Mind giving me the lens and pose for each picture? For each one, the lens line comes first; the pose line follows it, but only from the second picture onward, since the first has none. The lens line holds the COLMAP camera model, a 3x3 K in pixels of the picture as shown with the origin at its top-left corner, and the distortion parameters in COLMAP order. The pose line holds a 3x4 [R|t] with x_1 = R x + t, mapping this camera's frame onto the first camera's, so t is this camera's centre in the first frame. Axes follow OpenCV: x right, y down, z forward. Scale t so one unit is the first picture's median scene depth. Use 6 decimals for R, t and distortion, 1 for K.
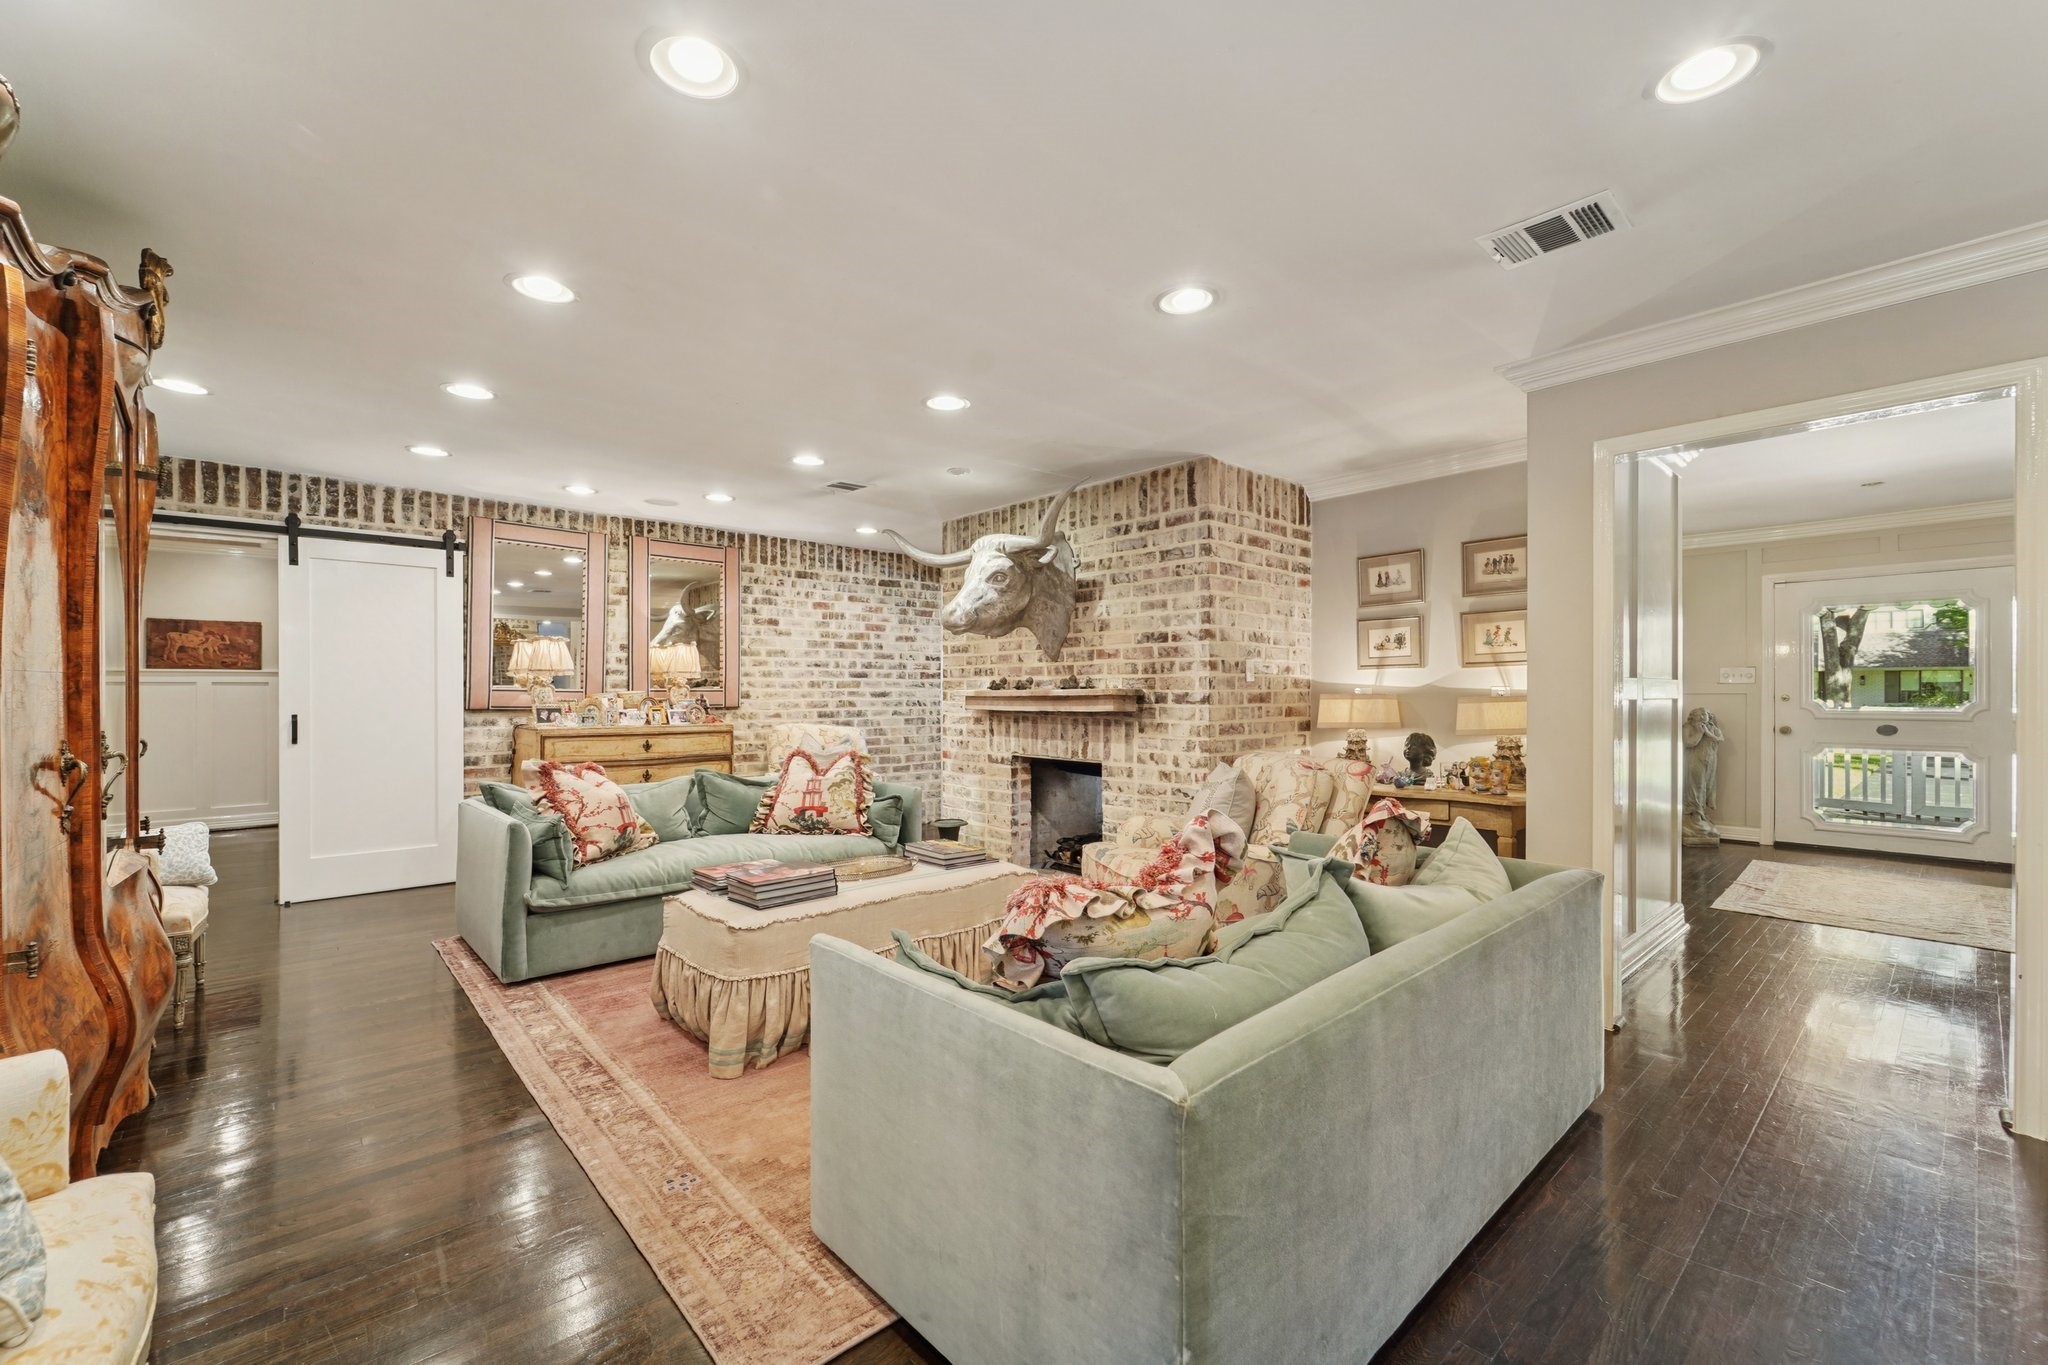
lens RADIAL K [[847.2, 0, 1020.4], [0, 847.2, 691.8], [0, 0, 1]] dist [0.000962, -0.000016]
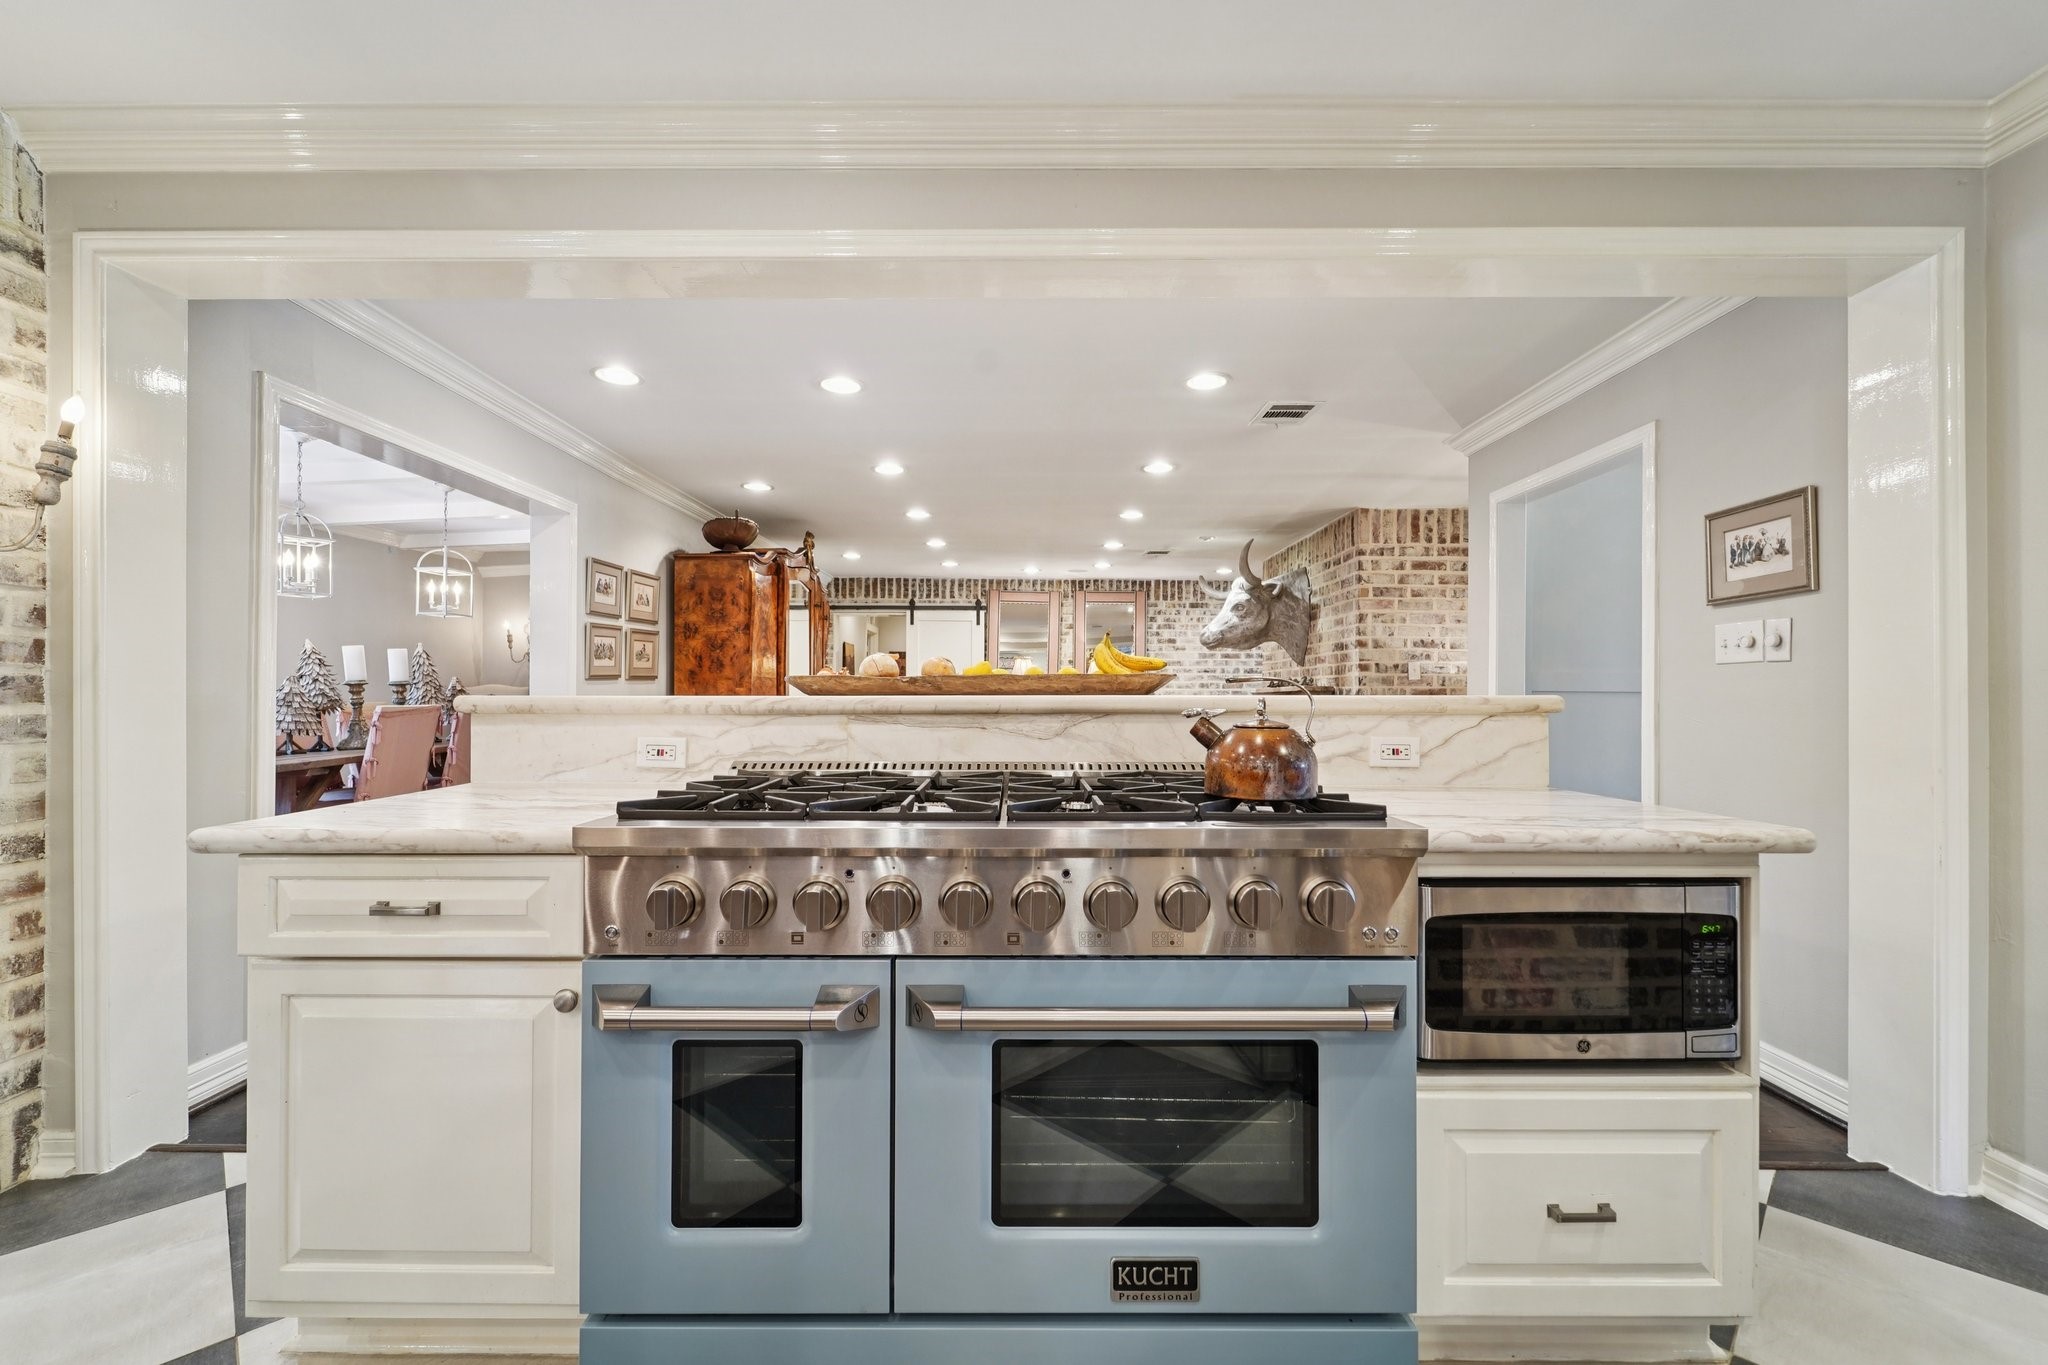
lens RADIAL K [[847.2, 0, 1020.4], [0, 847.2, 691.8], [0, 0, 1]] dist [0.000962, -0.000016]
pose [[0.742984, 0.000736, -0.669309, 0.614722], [-0.005841, 0.999968, -0.005384, 0.014220], [0.669284, 0.007910, 0.742964, -0.277710]]
